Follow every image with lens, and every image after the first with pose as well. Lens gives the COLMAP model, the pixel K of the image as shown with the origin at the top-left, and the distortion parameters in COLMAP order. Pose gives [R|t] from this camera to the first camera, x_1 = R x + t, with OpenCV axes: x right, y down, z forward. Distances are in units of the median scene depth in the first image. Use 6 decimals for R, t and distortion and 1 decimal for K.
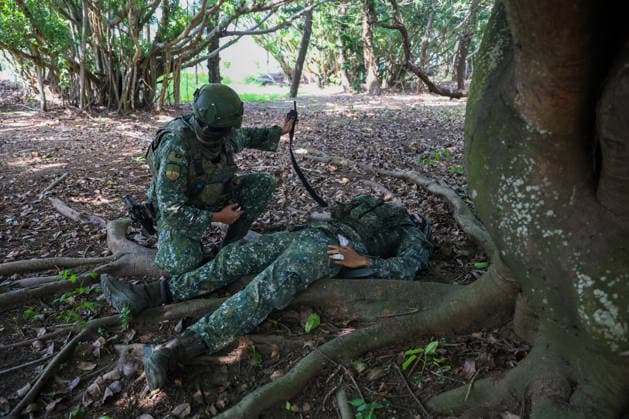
lens RADIAL K [[414.7, 0, 304.3], [0, 414.7, 209.2], [0, 0, 1]] dist [-0.000171, 0.001703]
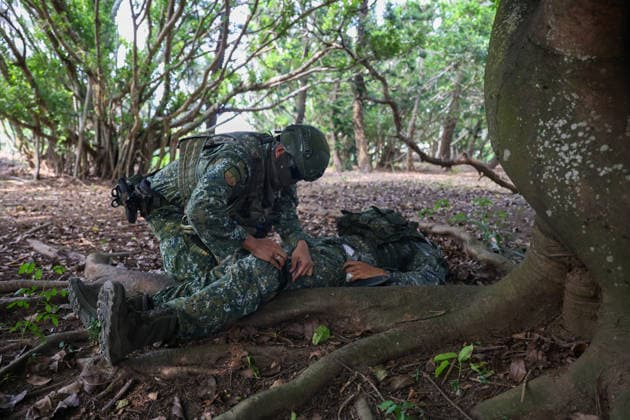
lens RADIAL K [[415.4, 0, 304.7], [0, 415.4, 209.7], [0, 0, 1]] dist [-0.000171, 0.001703]
pose [[0.999687, 0.010355, 0.022789, -0.031981], [-0.005375, 0.977990, -0.208584, 0.208648], [-0.024447, 0.208396, 0.977739, 0.128683]]
